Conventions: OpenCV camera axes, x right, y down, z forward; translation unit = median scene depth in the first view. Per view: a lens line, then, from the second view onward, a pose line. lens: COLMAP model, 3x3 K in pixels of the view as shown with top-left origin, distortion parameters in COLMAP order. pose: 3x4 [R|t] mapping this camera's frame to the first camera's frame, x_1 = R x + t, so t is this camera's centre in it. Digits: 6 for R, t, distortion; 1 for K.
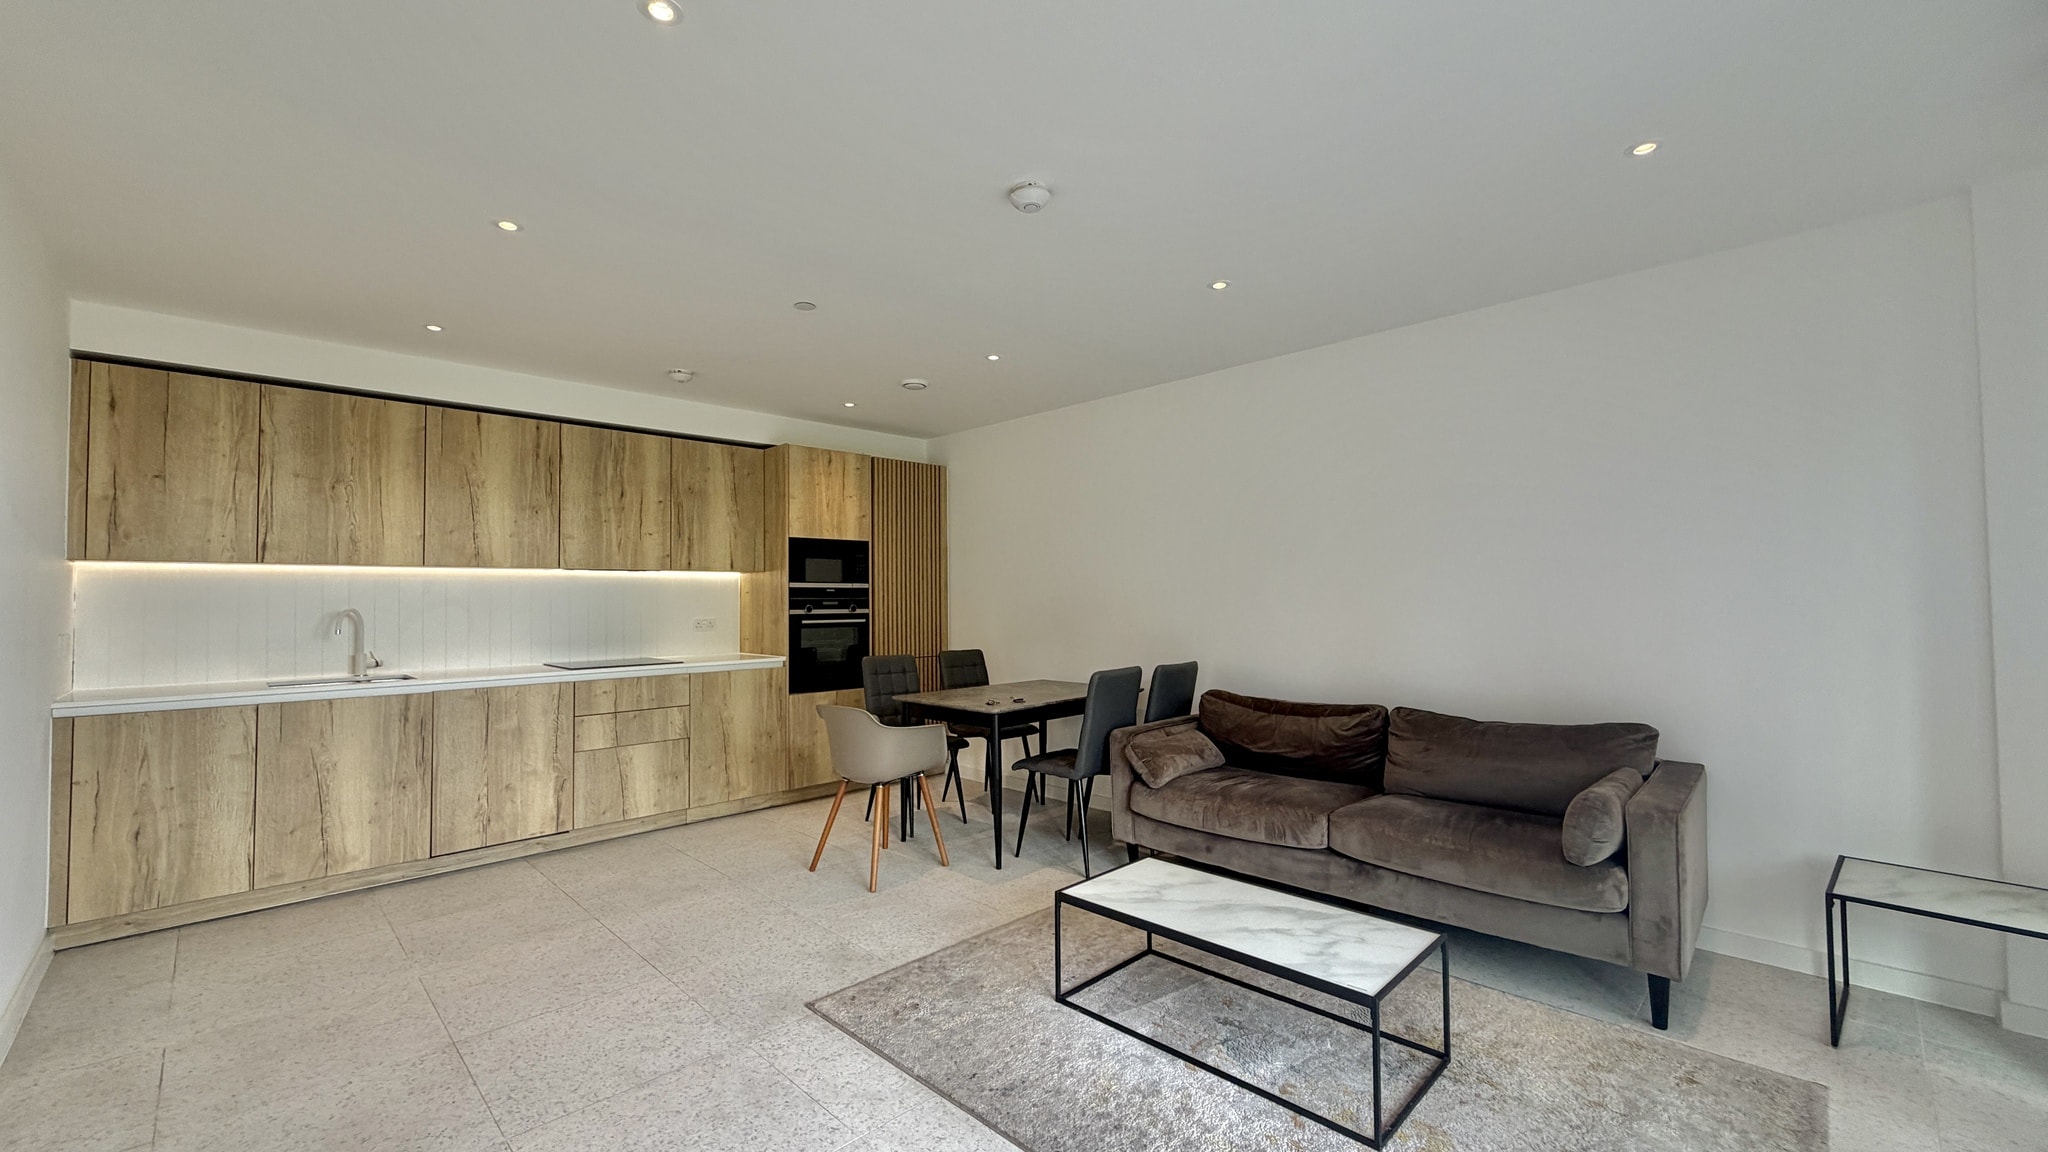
lens RADIAL K [[815.4, 0, 1018.3], [0, 815.4, 576.0], [0, 0, 1]] dist [0.000706, -0.000065]
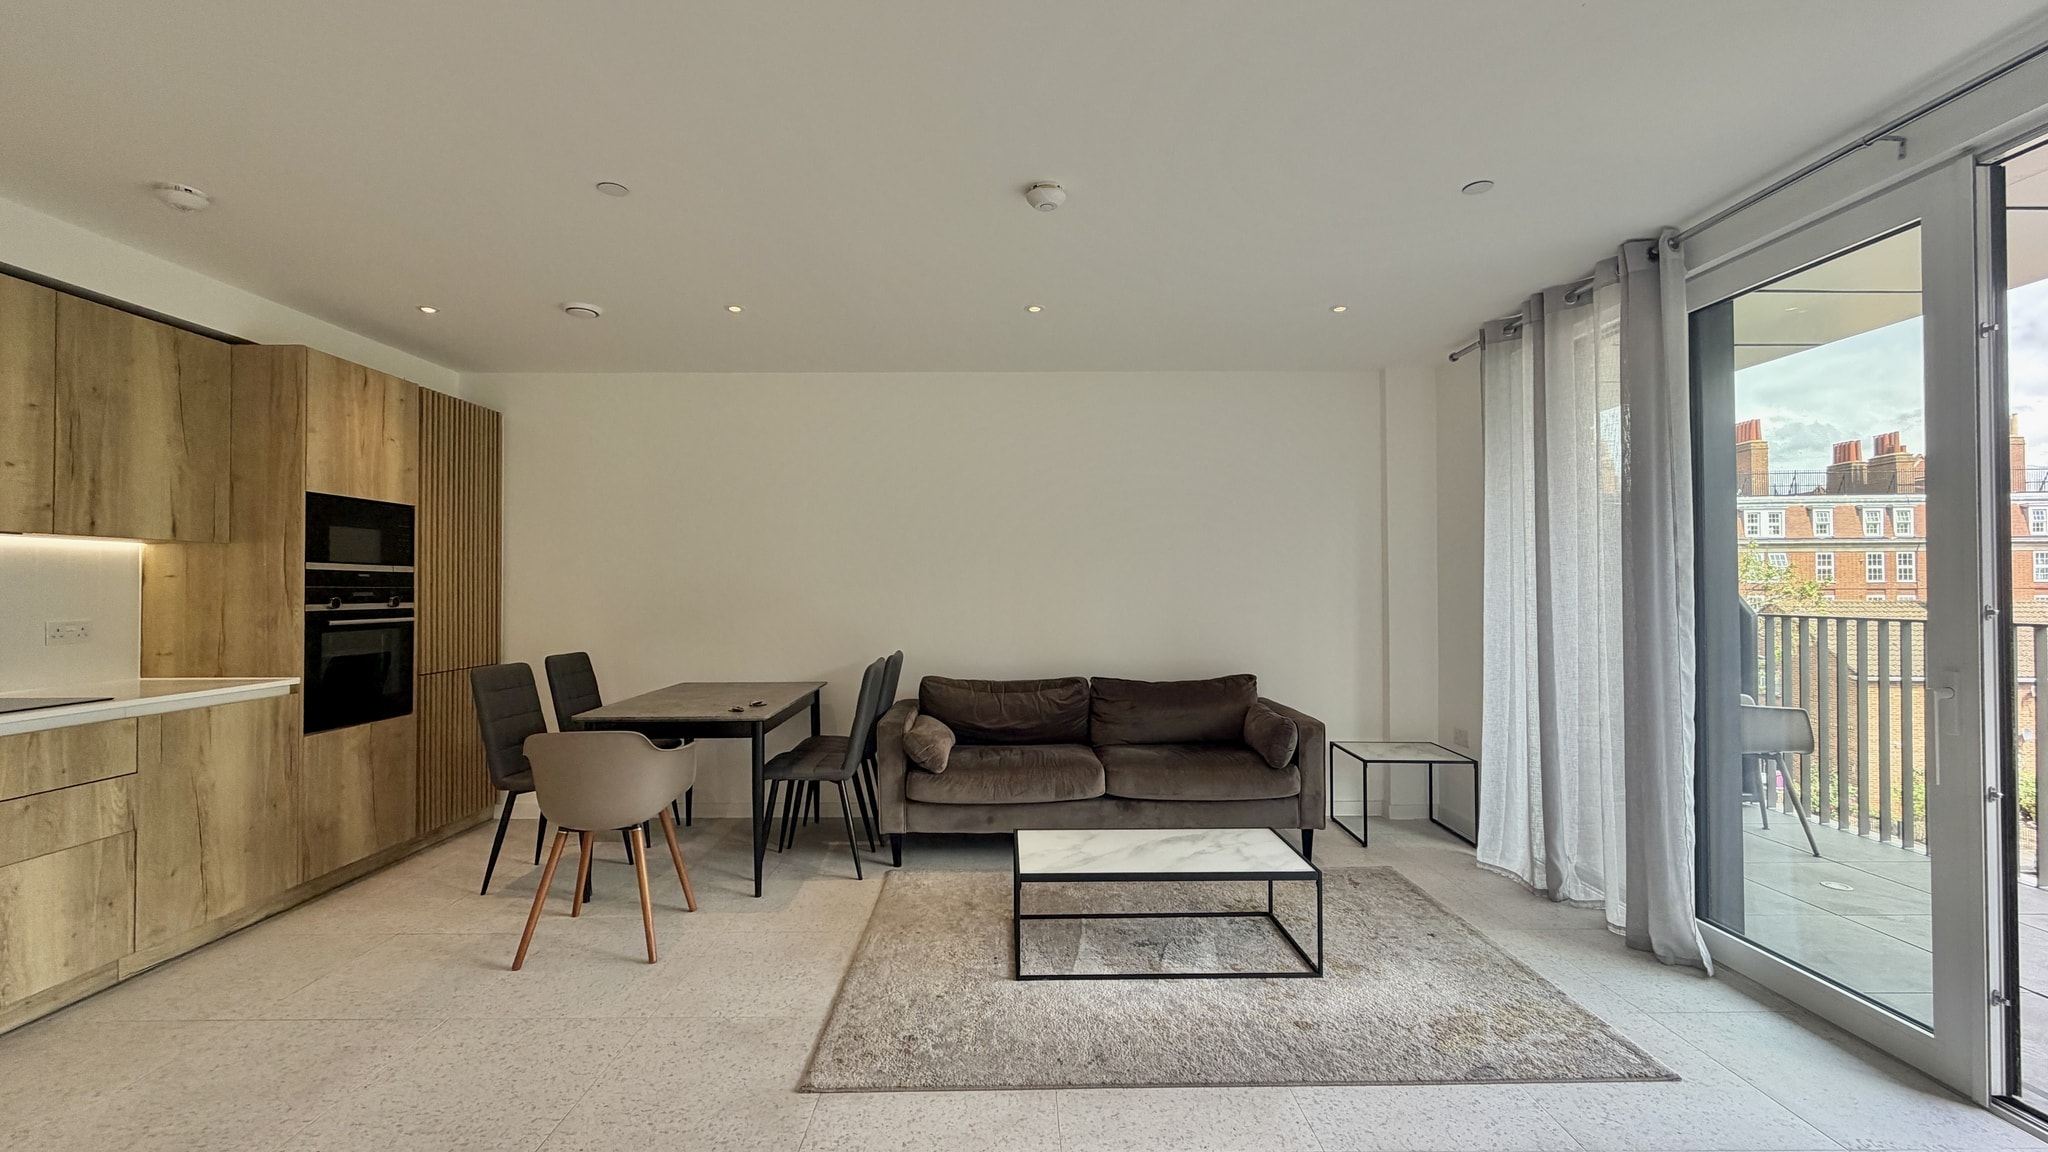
lens RADIAL K [[815.4, 0, 1021.2], [0, 815.4, 576.9], [0, 0, 1]] dist [0.000706, -0.000065]
pose [[0.694079, 0.016513, 0.719710, -0.458787], [-0.023745, 0.999718, -0.000037, 0.008286], [-0.719507, -0.017064, 0.694275, 0.191374]]
